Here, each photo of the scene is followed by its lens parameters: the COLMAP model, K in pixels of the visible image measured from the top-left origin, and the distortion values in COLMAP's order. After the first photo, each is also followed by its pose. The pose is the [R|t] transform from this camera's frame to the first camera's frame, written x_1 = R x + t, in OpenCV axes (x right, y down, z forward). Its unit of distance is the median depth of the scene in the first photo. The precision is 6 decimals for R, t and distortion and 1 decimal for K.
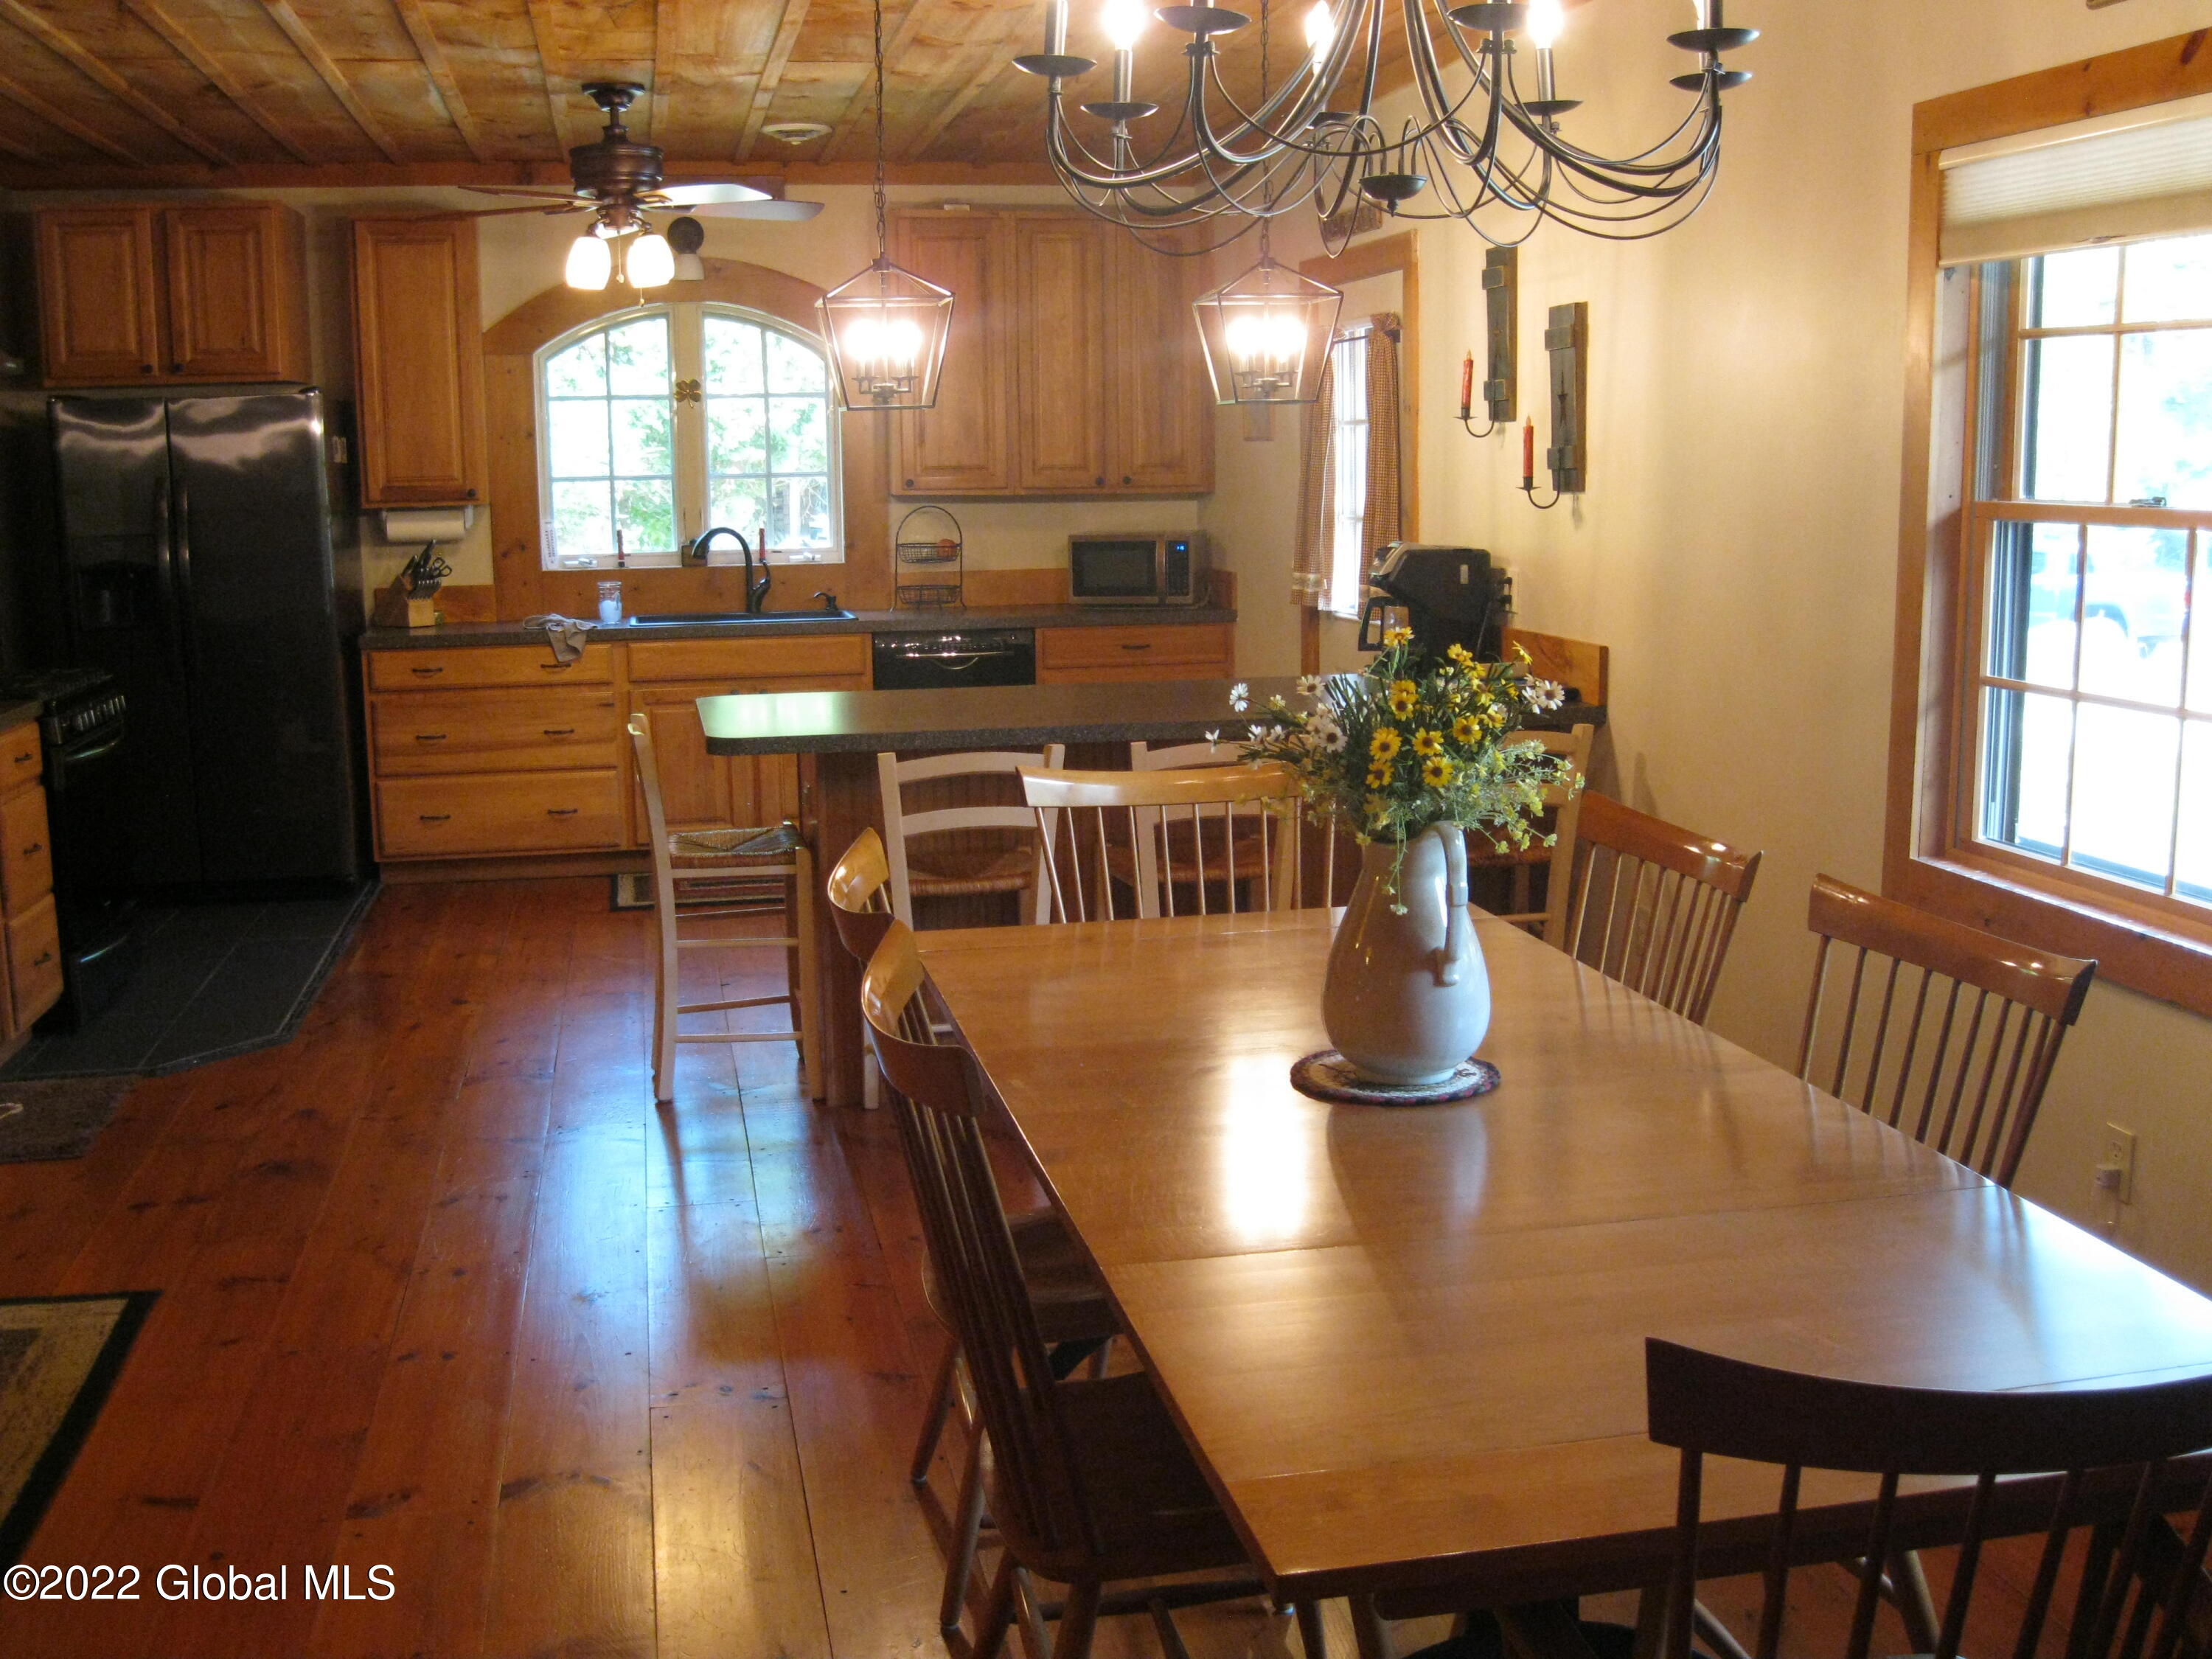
lens RADIAL K [[2274.3, 0, 1106.0], [0, 2274.3, 829.5], [0, 0, 1]] dist [-0.122921, 0.031582]
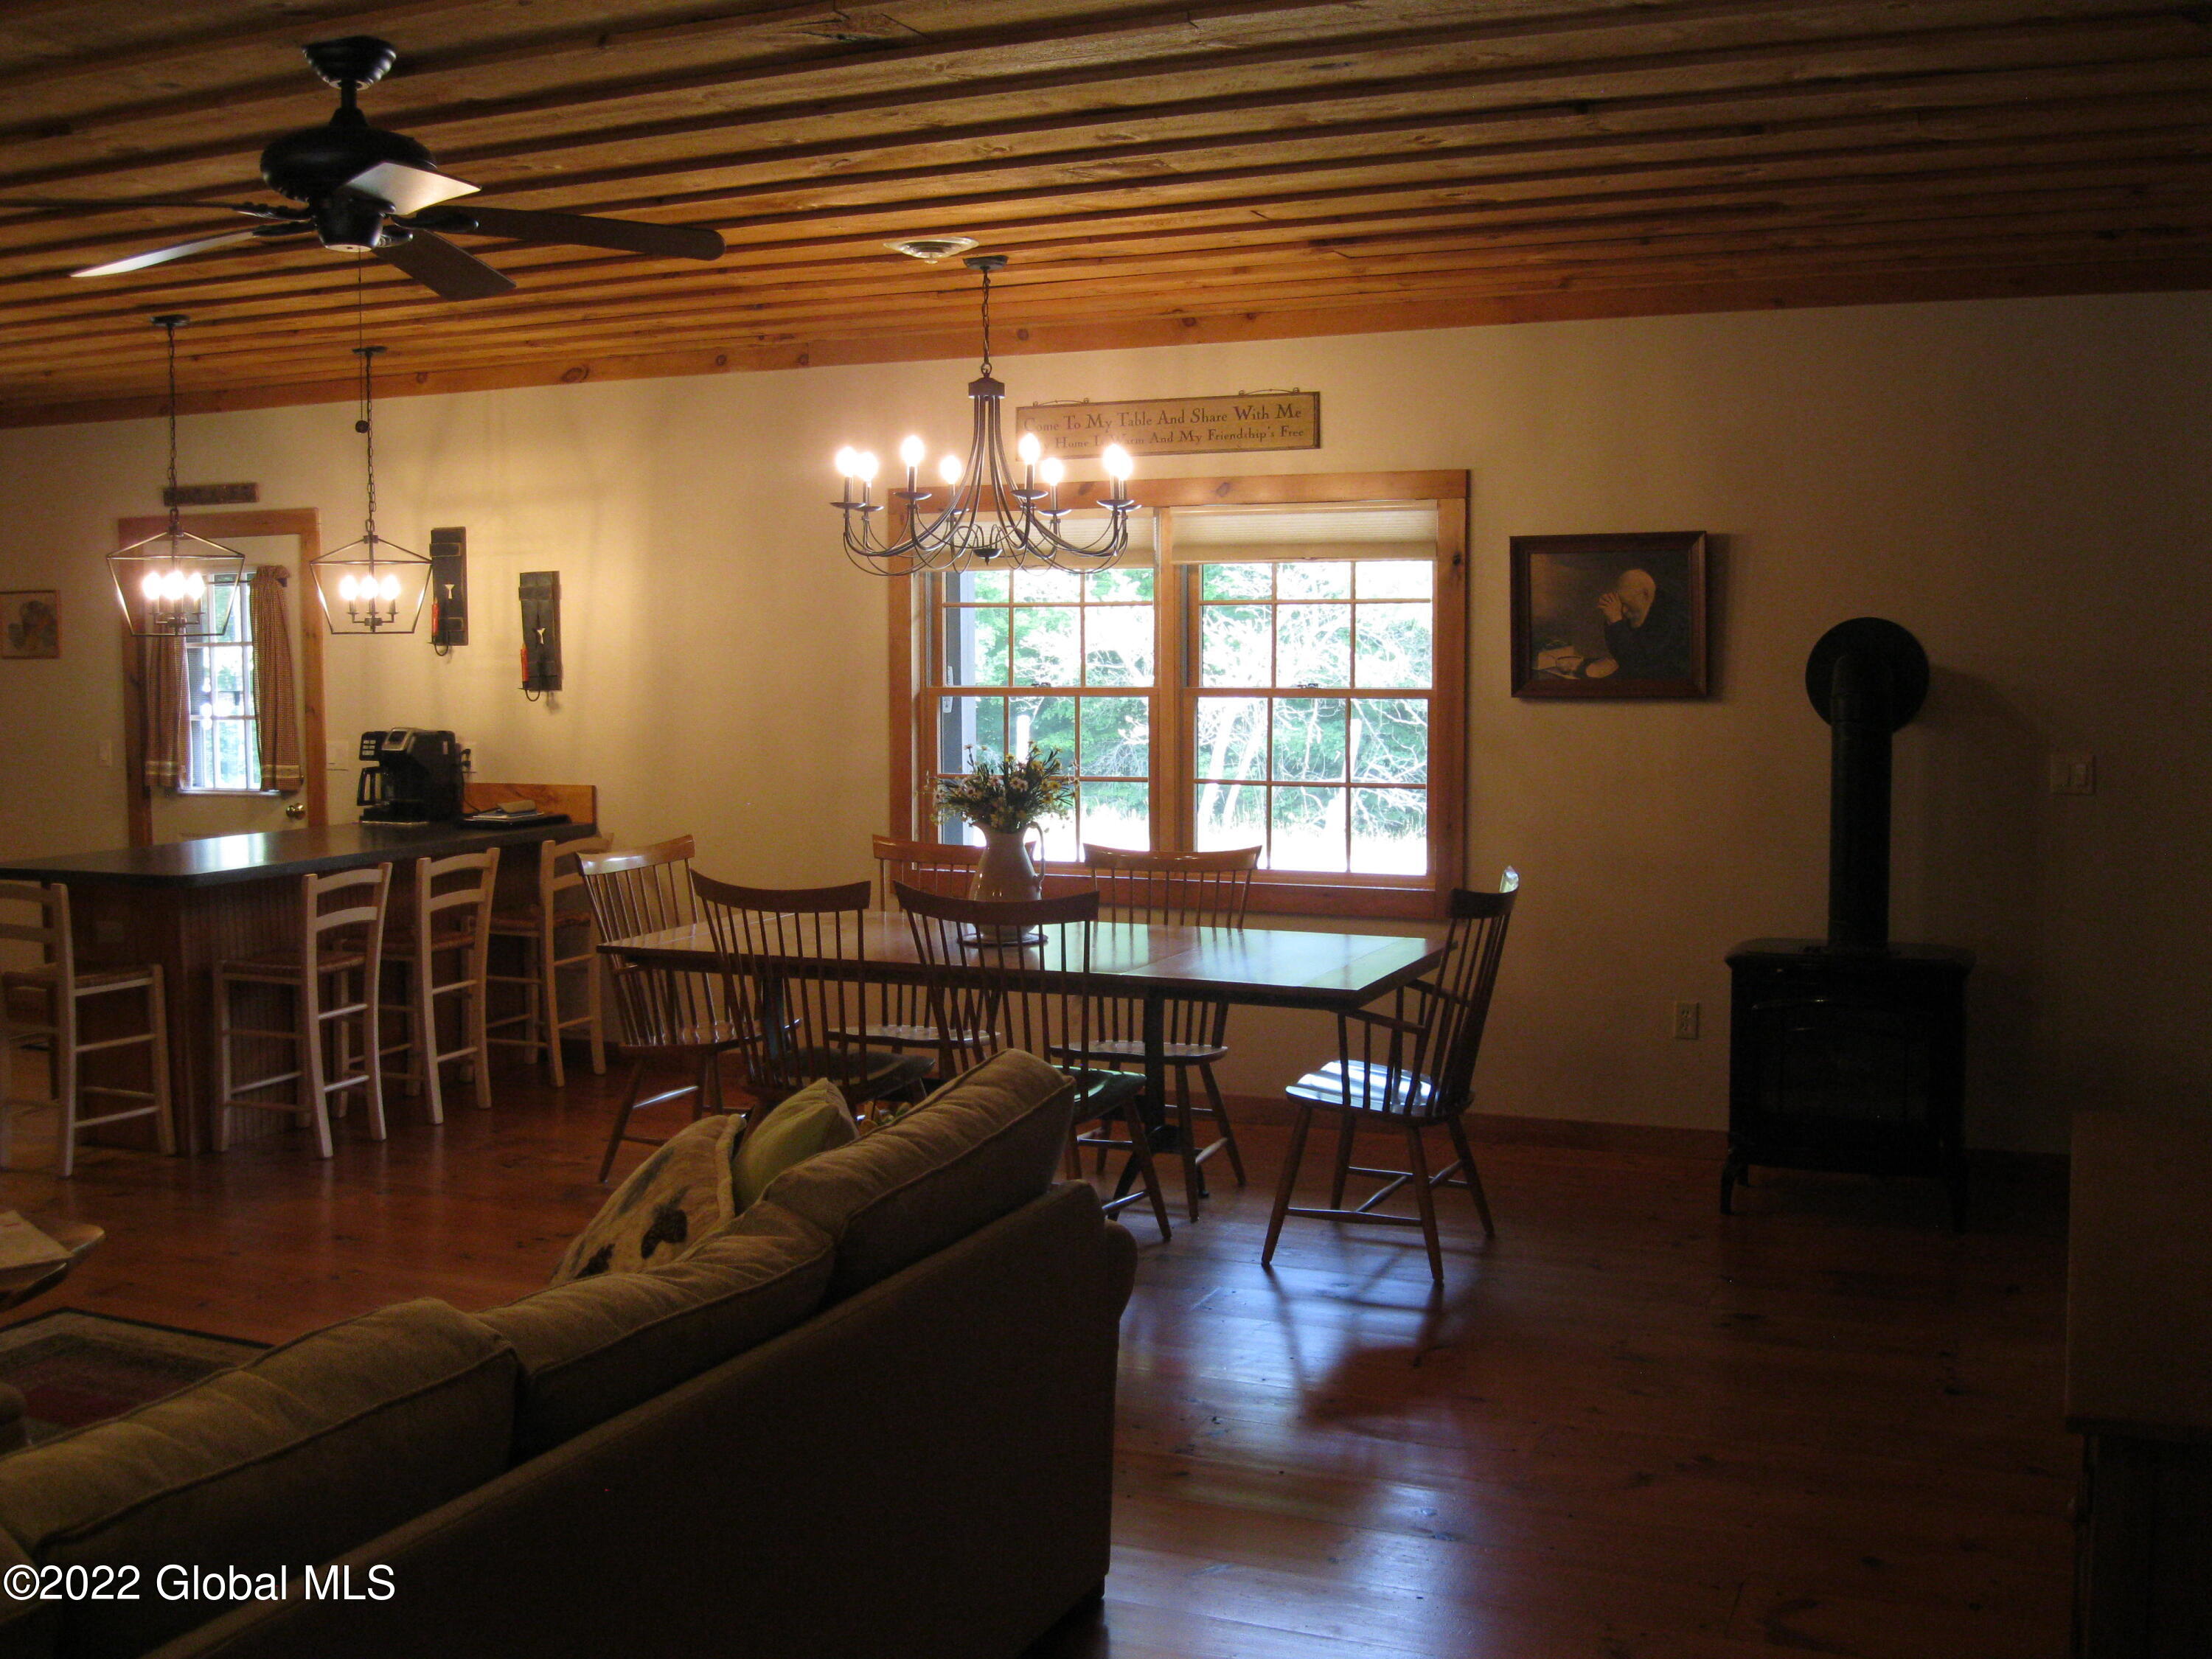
lens RADIAL K [[2245.5, 0, 1106.0], [0, 2245.5, 829.5], [0, 0, 1]] dist [-0.146860, 0.011169]
pose [[0.584831, -0.055427, 0.809259, -0.540359], [0.129175, 0.991295, -0.025456, 0.022976], [-0.800804, 0.119423, 0.586900, -0.131870]]
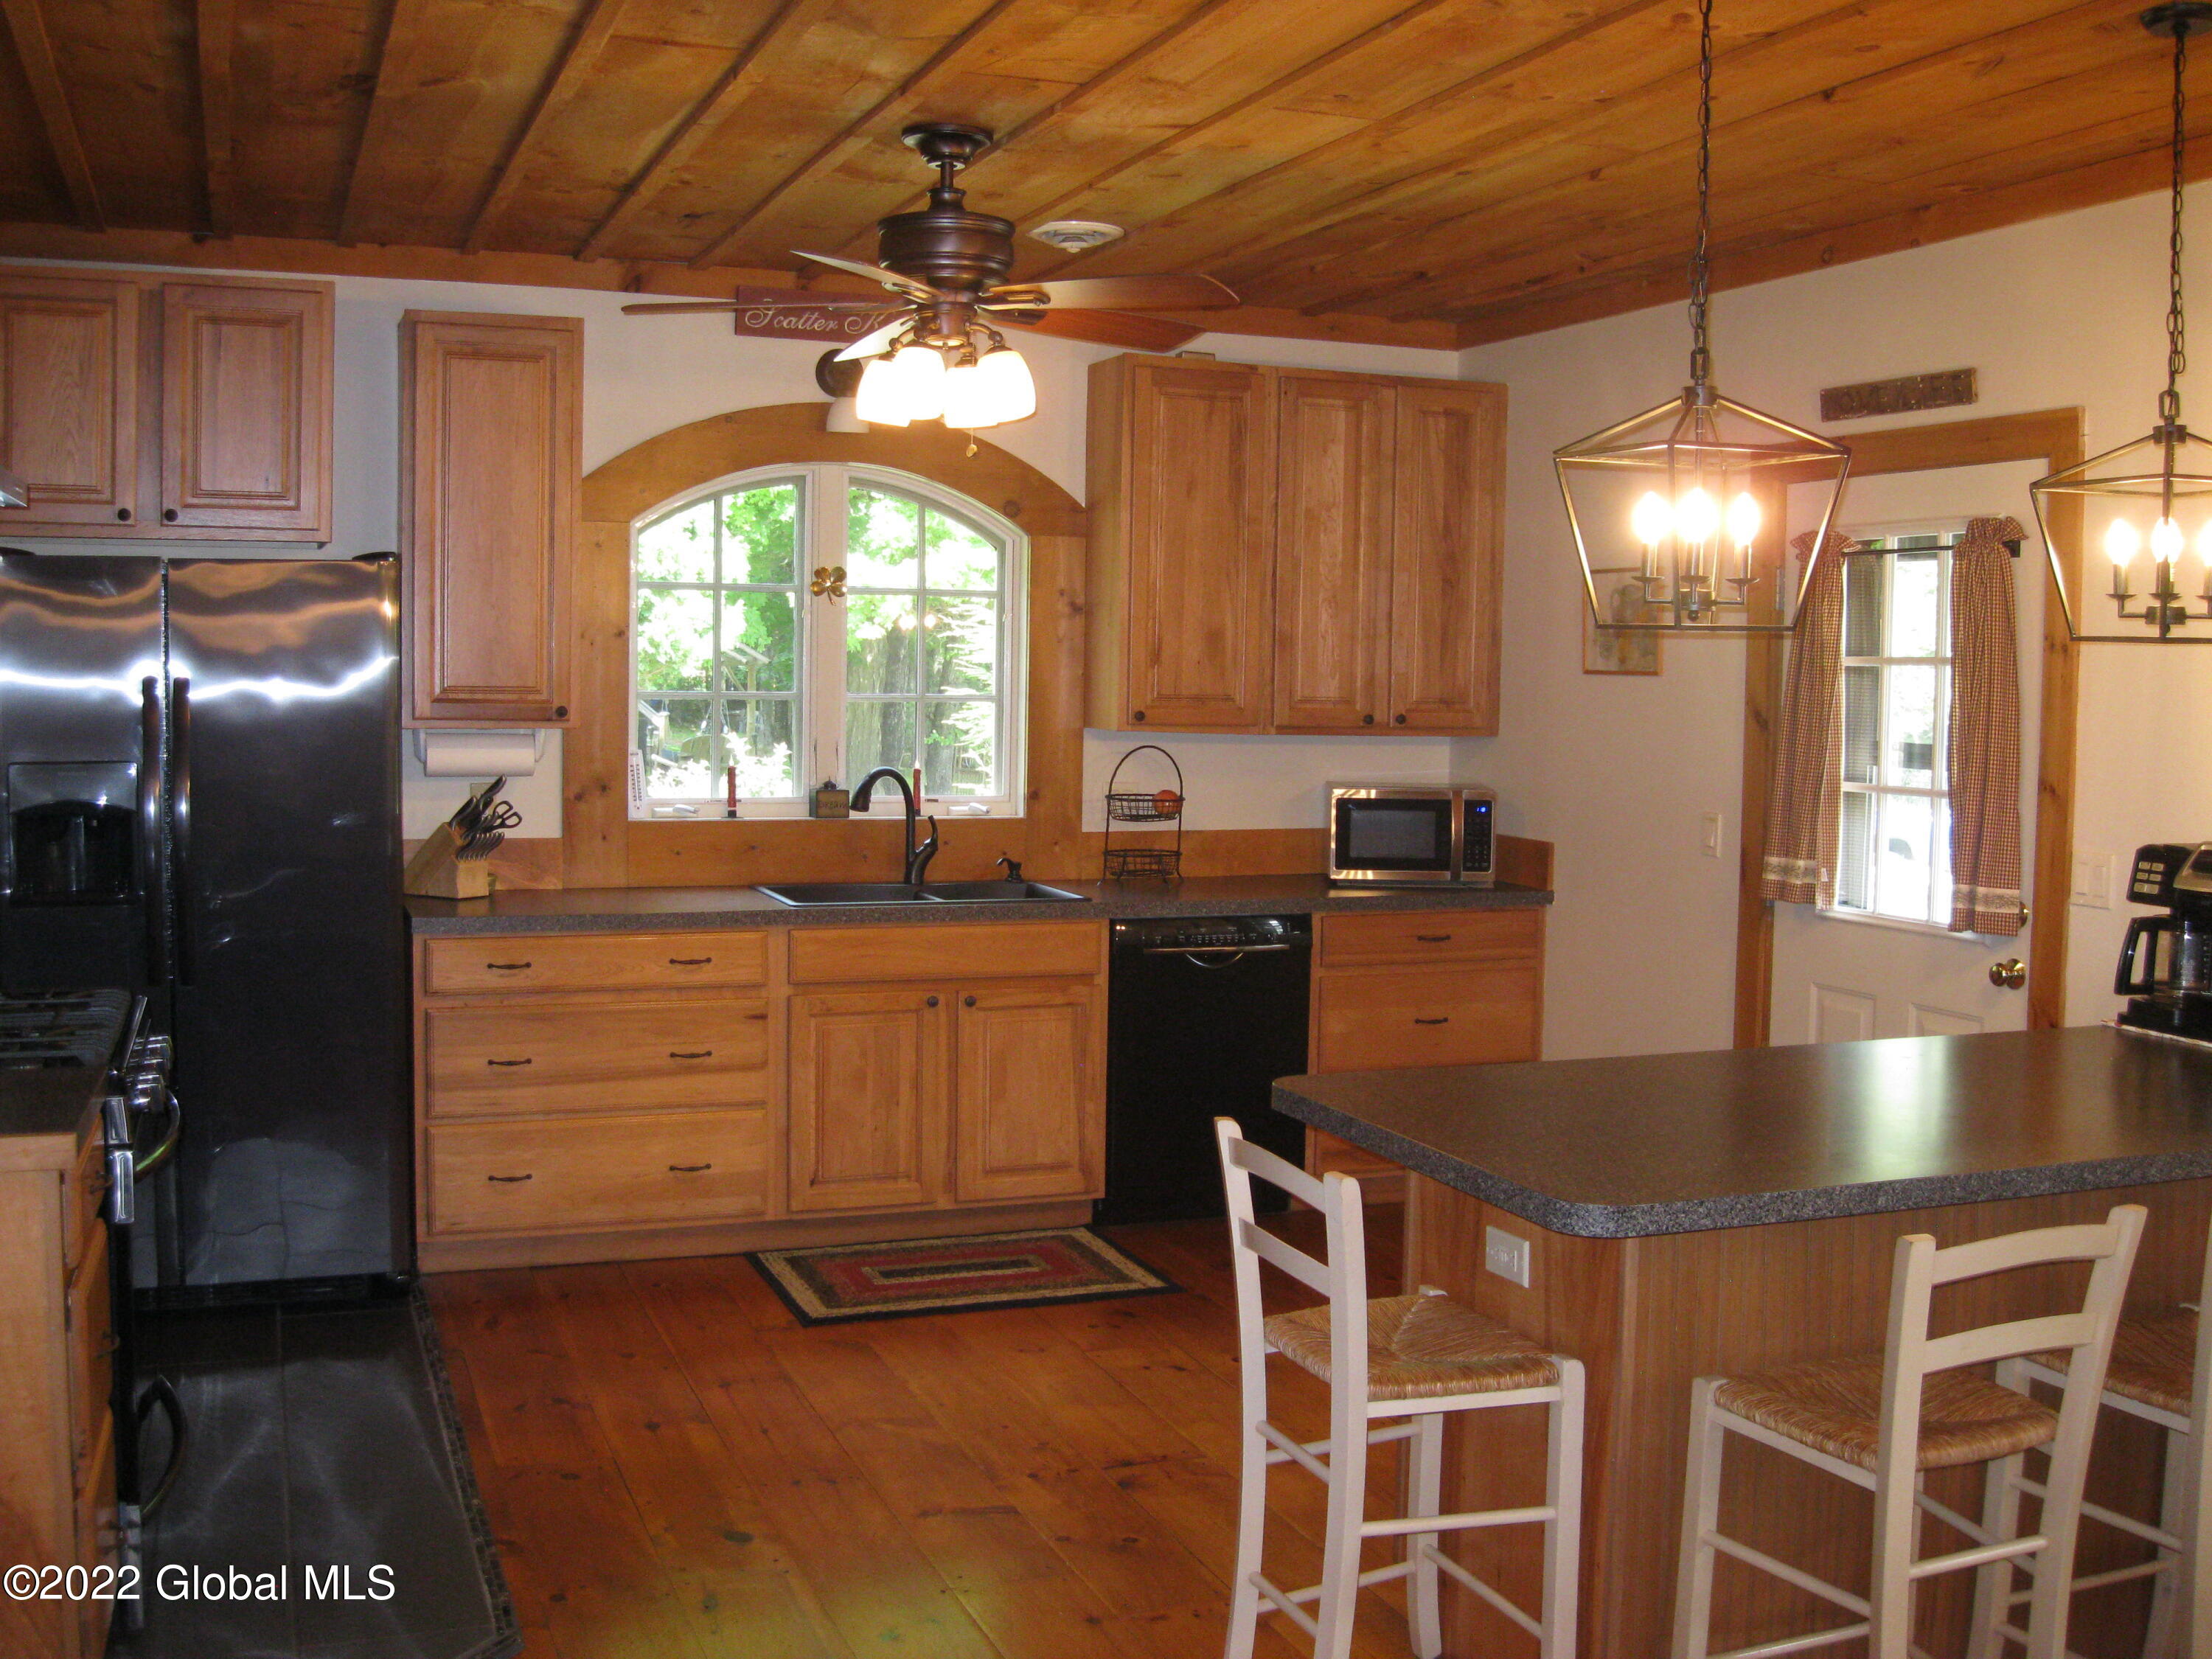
lens RADIAL K [[2274.3, 0, 1106.0], [0, 2274.3, 829.5], [0, 0, 1]] dist [-0.122921, 0.031582]
pose [[0.987476, 0.017965, 0.156741, -0.225052], [-0.003448, 0.995716, -0.092401, -0.047994], [-0.157729, 0.090704, 0.983308, 0.276460]]
